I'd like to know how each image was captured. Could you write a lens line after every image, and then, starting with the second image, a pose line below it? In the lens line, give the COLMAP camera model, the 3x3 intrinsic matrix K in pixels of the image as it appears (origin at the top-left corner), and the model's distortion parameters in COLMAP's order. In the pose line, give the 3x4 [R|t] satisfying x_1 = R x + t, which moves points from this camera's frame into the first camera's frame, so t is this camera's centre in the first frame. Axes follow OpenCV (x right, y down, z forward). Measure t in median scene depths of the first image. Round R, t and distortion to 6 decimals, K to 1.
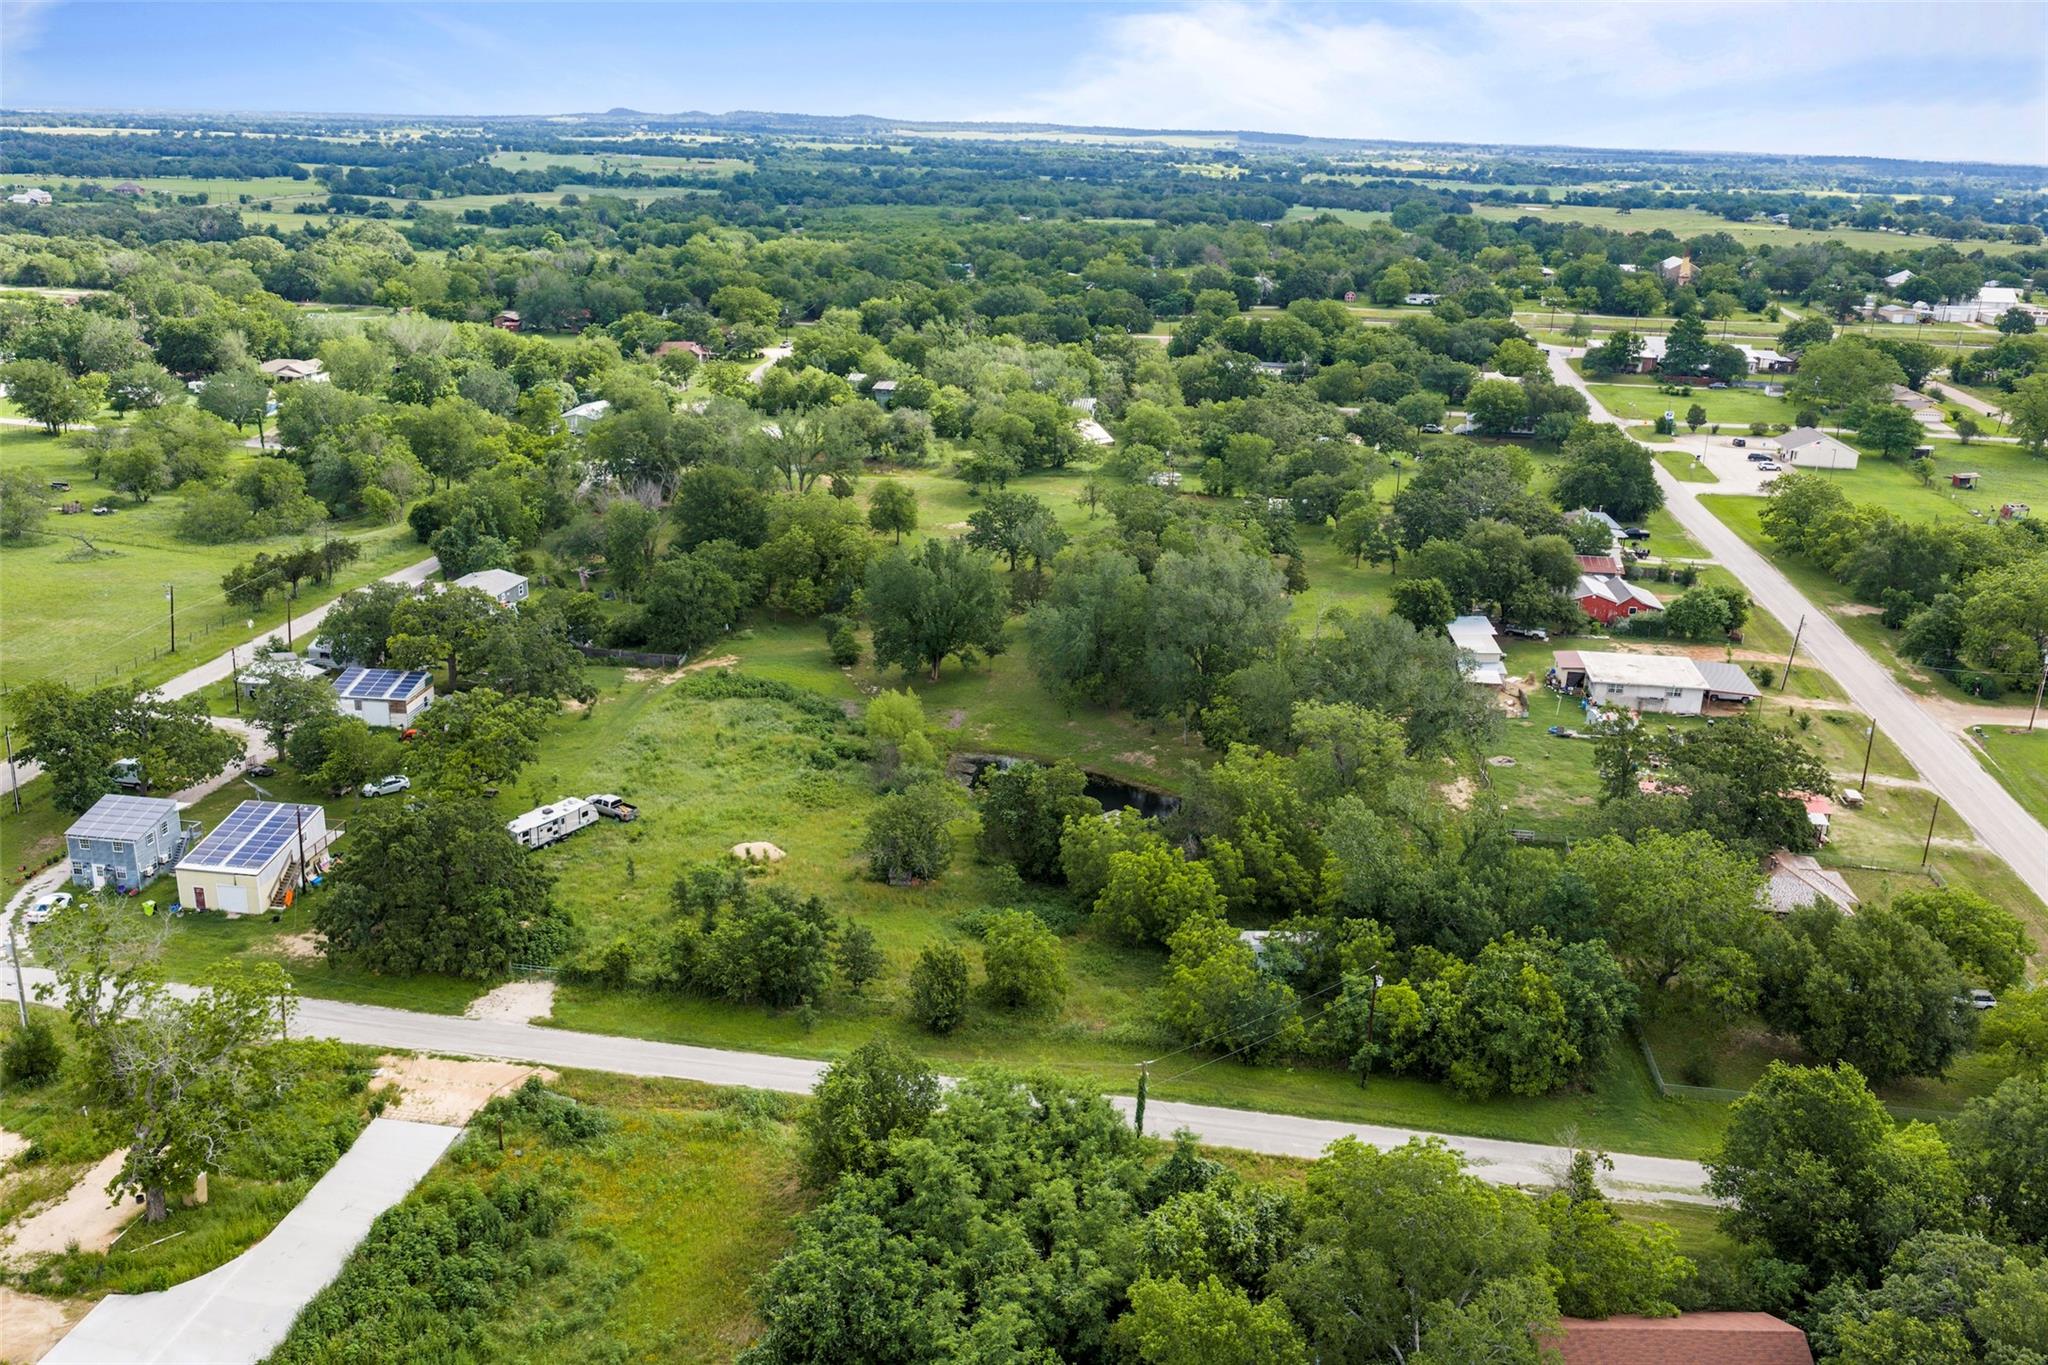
lens RADIAL K [[1694.6, 0, 1029.8], [0, 1694.6, 686.1], [0, 0, 1]] dist [0.012619, -0.021399]
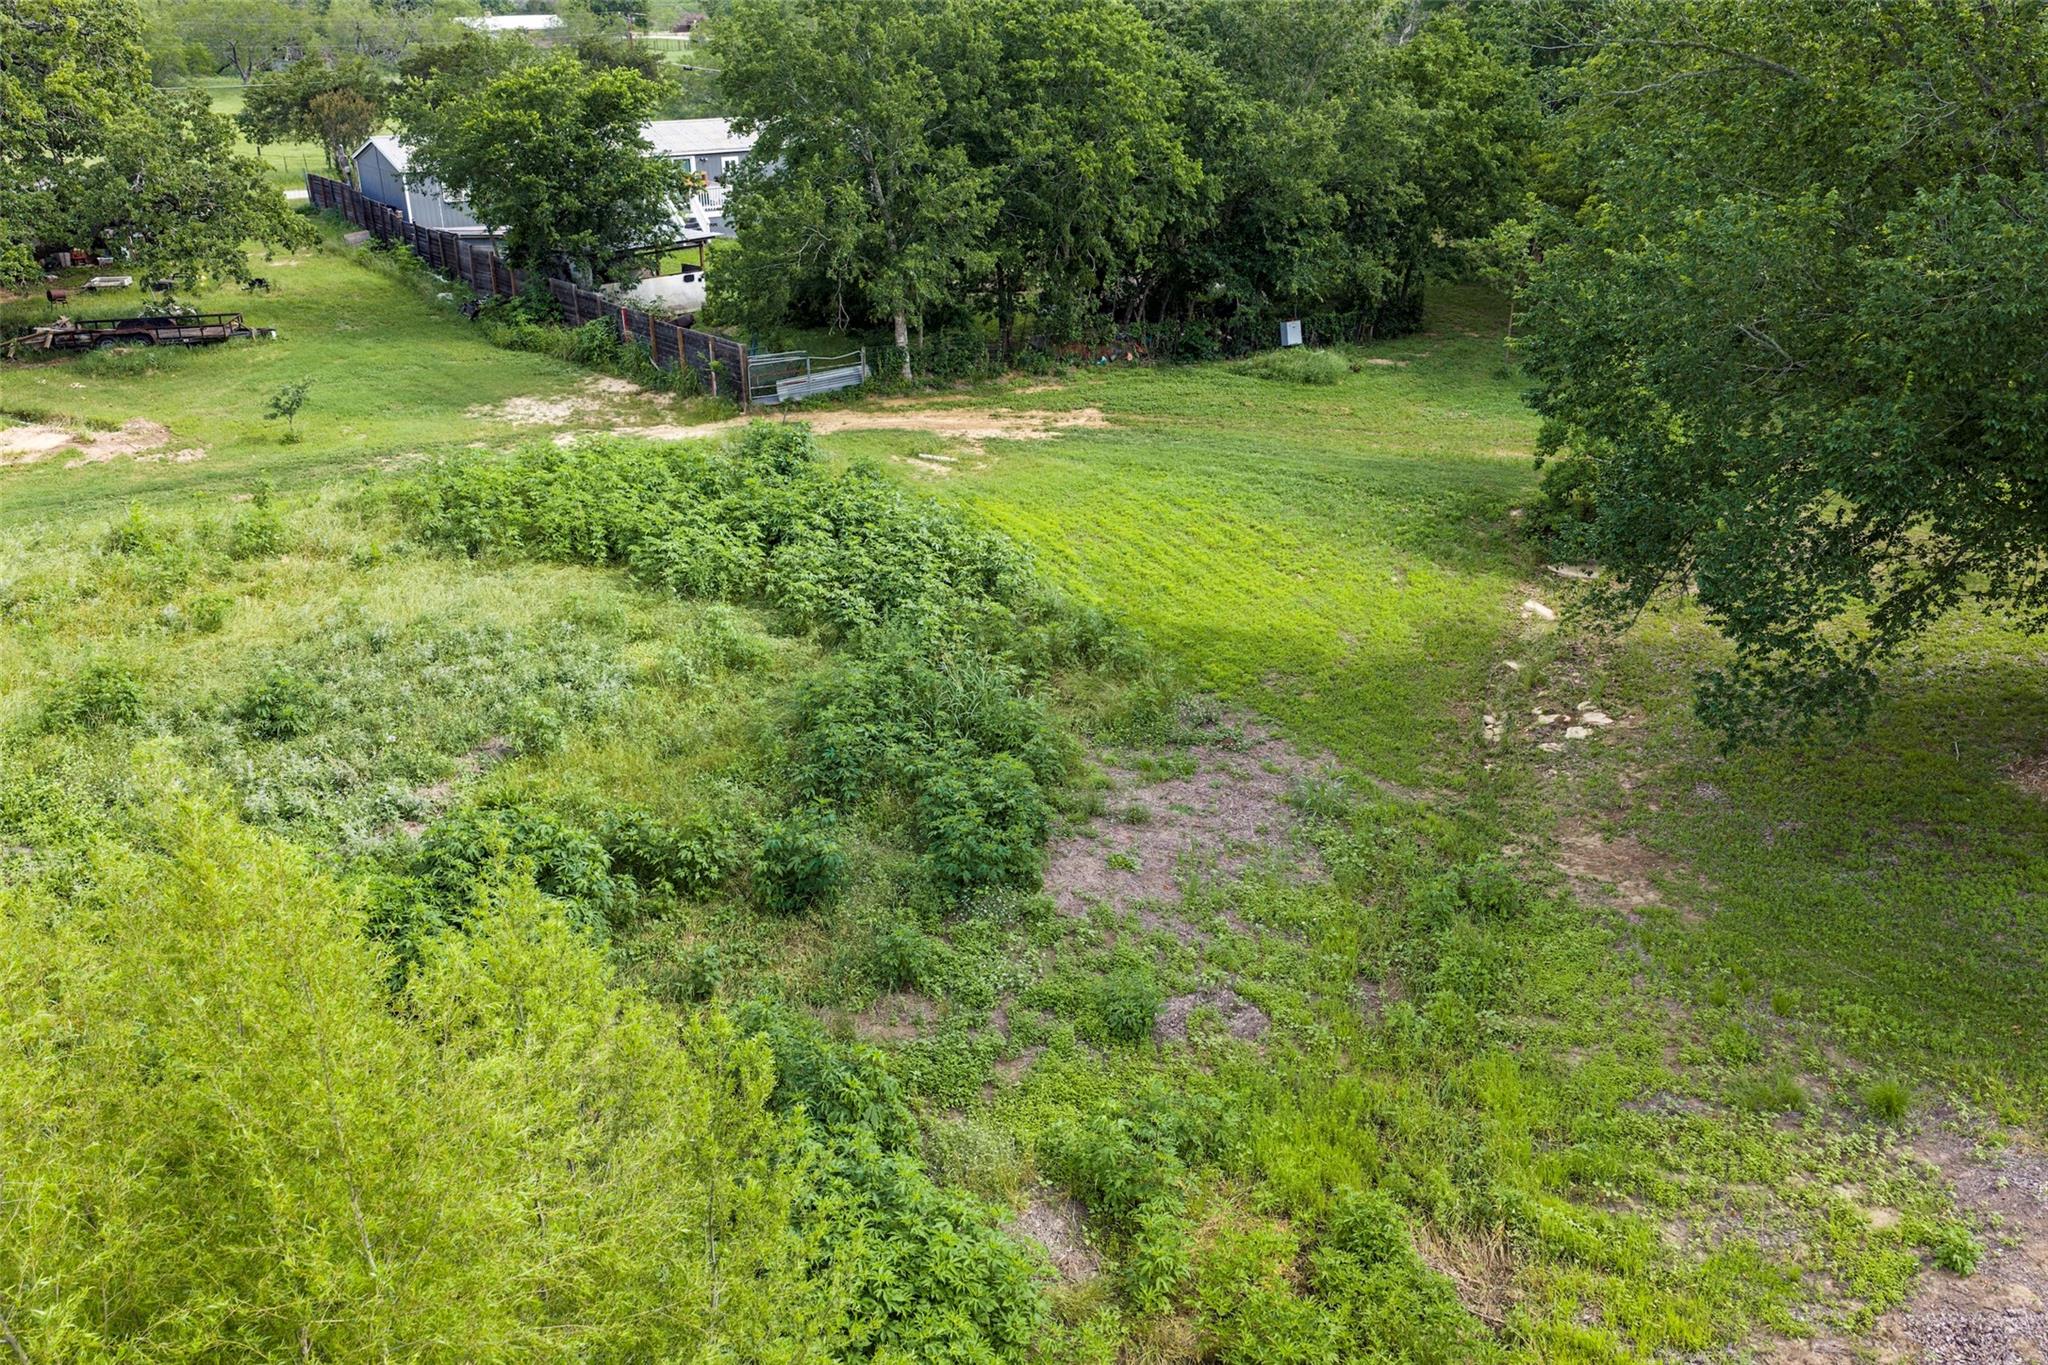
lens RADIAL K [[1694.6, 0, 1024.8], [0, 1694.6, 686.2], [0, 0, 1]] dist [0.012619, -0.021399]
pose [[0.680941, 0.234332, -0.693836, -0.017237], [-0.192259, 0.971395, 0.139387, -0.009519], [0.706651, 0.038482, 0.706515, 0.641008]]
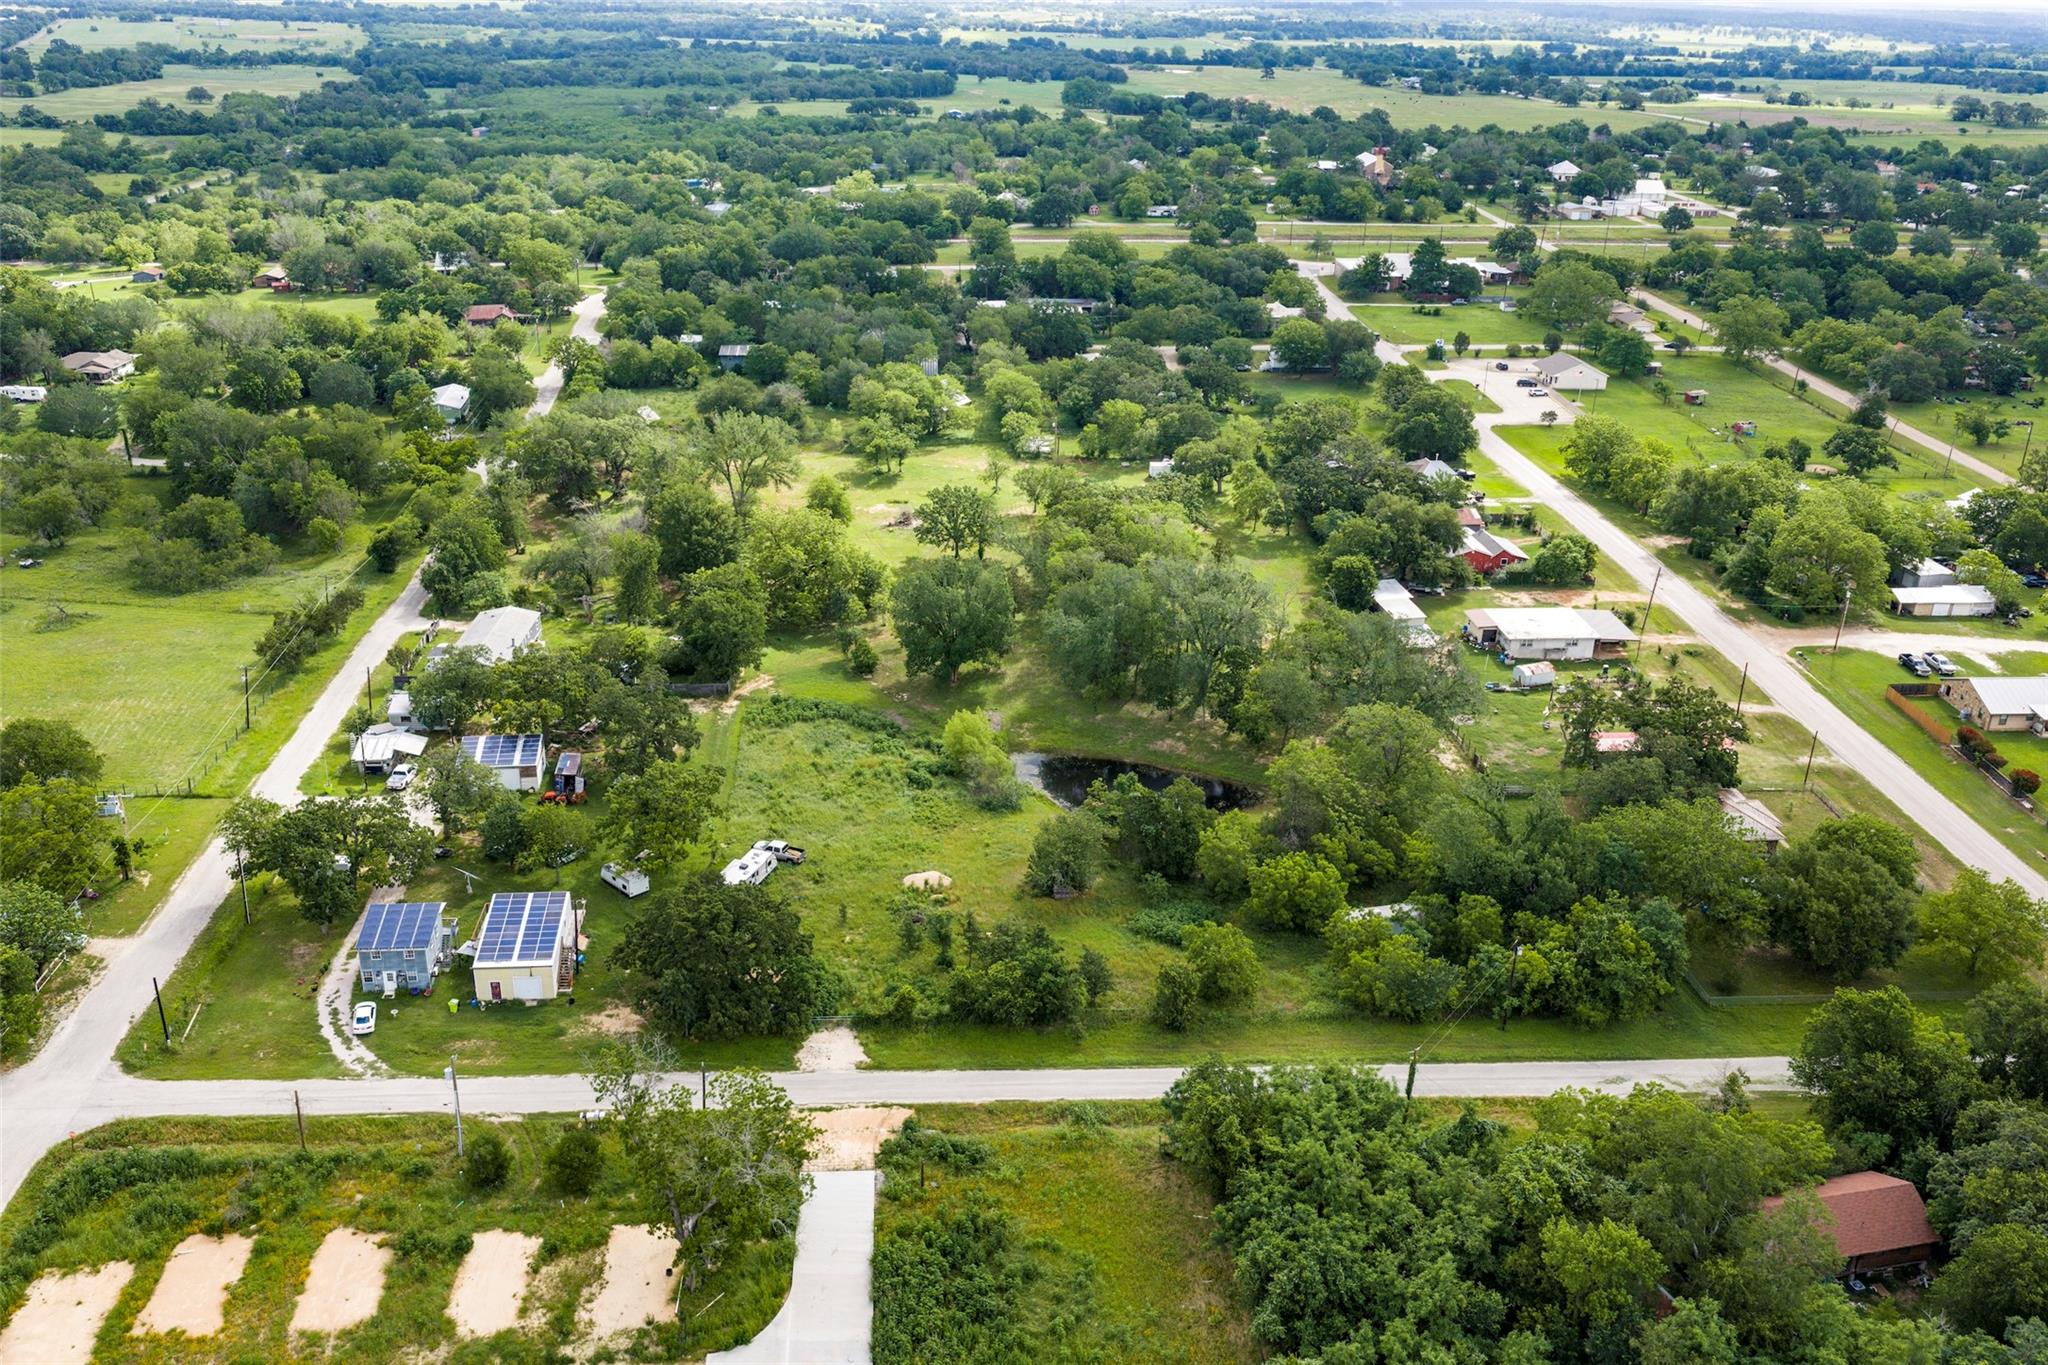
lens RADIAL K [[1694.6, 0, 1029.0], [0, 1694.6, 686.6], [0, 0, 1]] dist [0.012619, -0.021399]
pose [[0.975921, -0.091327, 0.198087, -0.172234], [0.074109, 0.992935, 0.092671, -0.075525], [-0.205151, -0.075759, 0.975794, -0.075444]]
